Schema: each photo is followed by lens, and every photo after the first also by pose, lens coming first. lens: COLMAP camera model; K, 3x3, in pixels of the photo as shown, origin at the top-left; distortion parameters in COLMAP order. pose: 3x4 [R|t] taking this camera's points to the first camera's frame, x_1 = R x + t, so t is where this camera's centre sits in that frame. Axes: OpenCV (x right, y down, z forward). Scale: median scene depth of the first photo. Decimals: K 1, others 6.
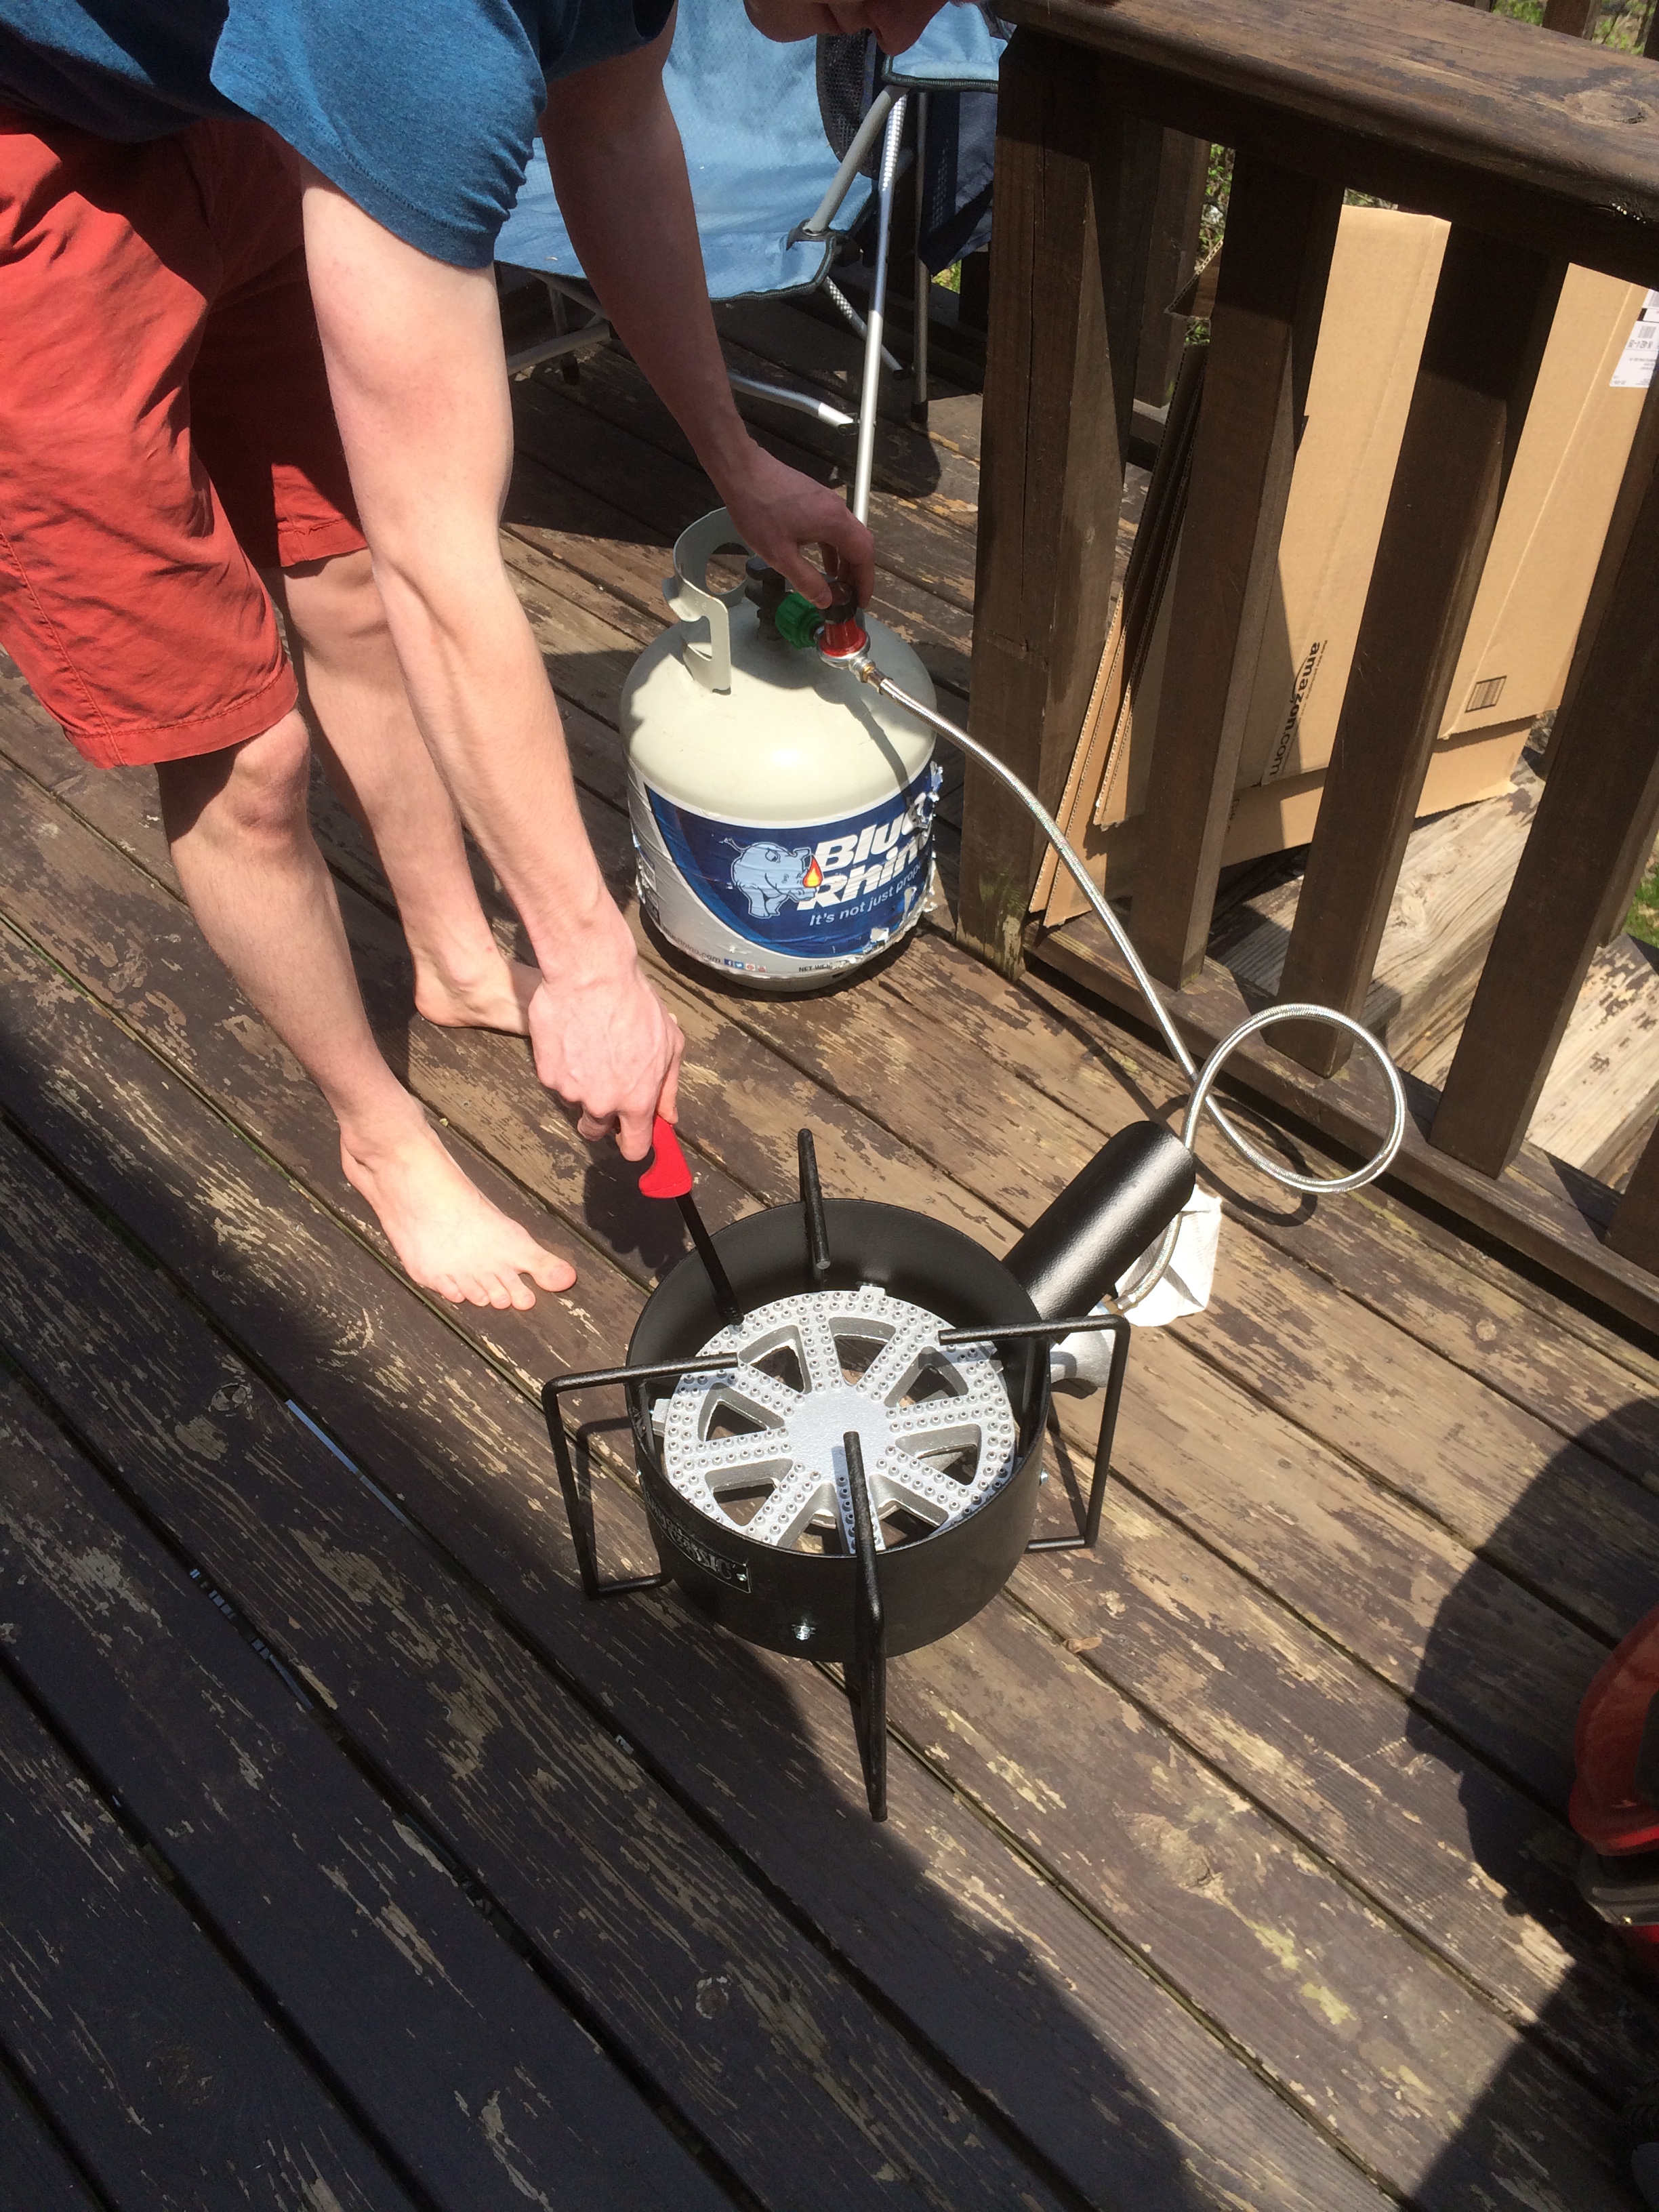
lens RADIAL K [[1870.8, 0, 822.6], [0, 1870.8, 1103.0], [0, 0, 1]] dist [0.092806, -0.132735]
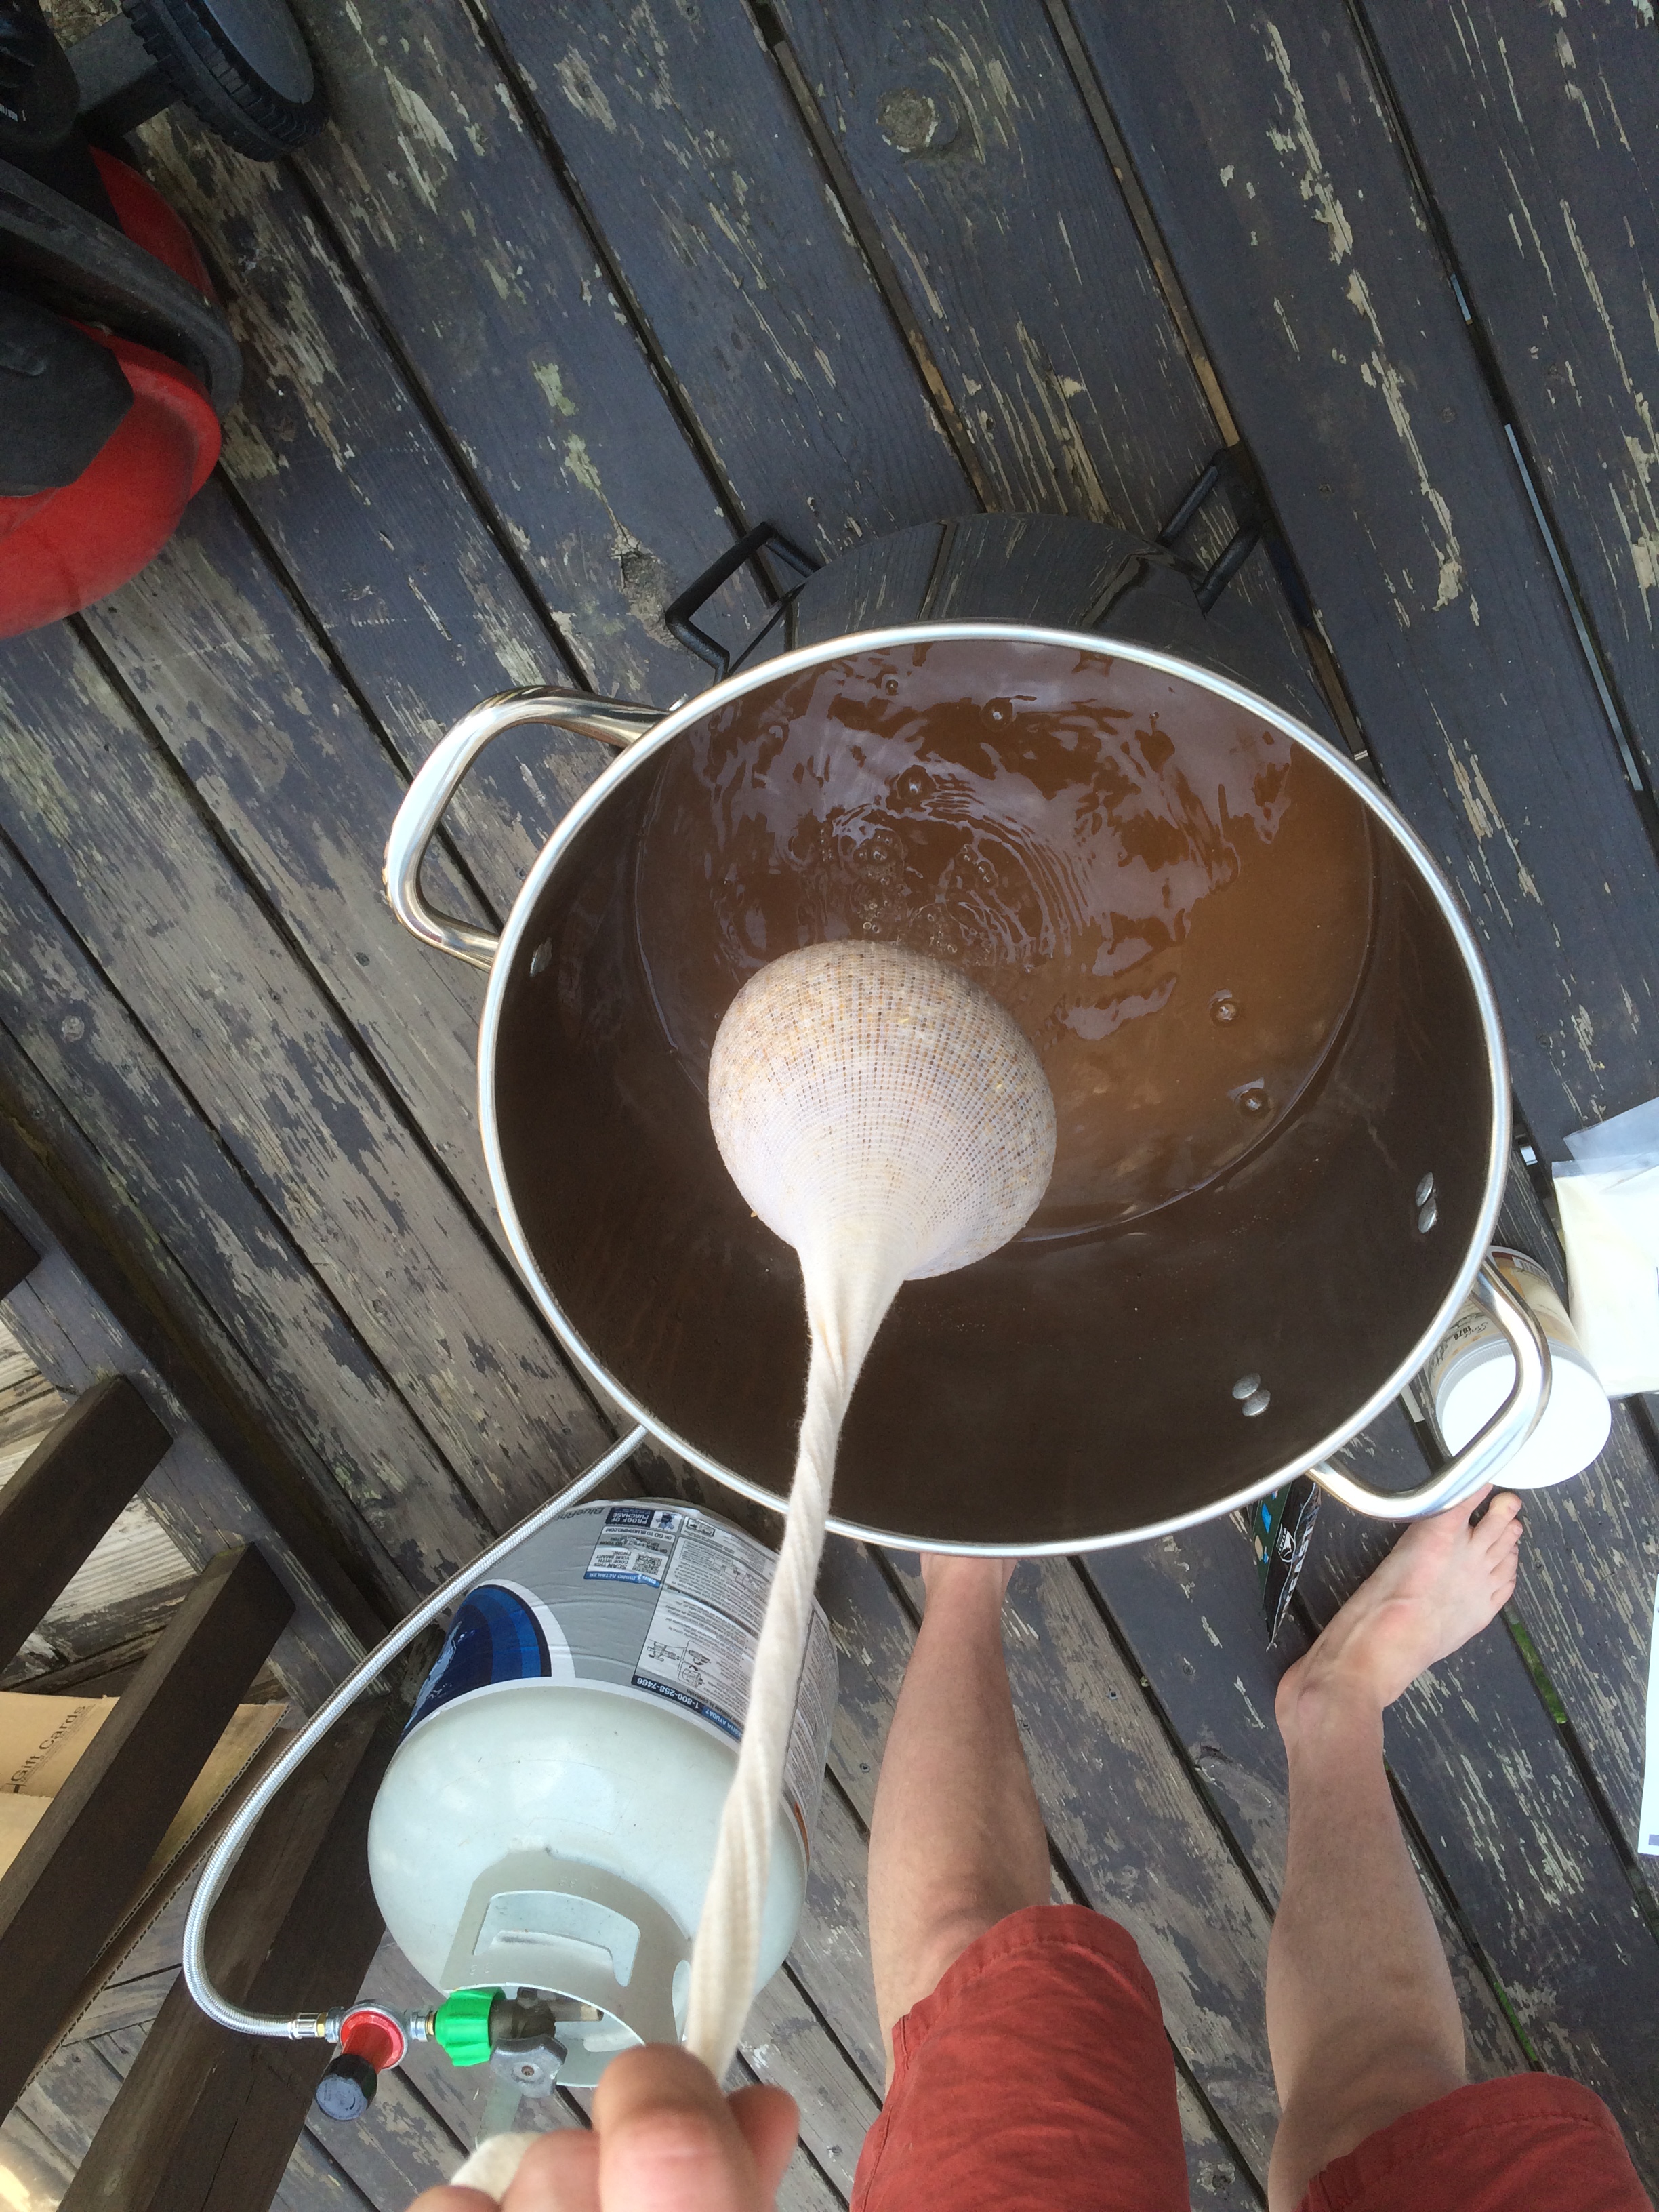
lens RADIAL K [[1870.8, 0, 842.2], [0, 1870.8, 1120.8], [0, 0, 1]] dist [0.092806, -0.132735]
pose [[-0.941706, -0.336212, -0.012317, 0.024341], [0.320173, -0.906826, 0.274146, -0.044130], [-0.103341, 0.254222, 0.961609, 0.172764]]
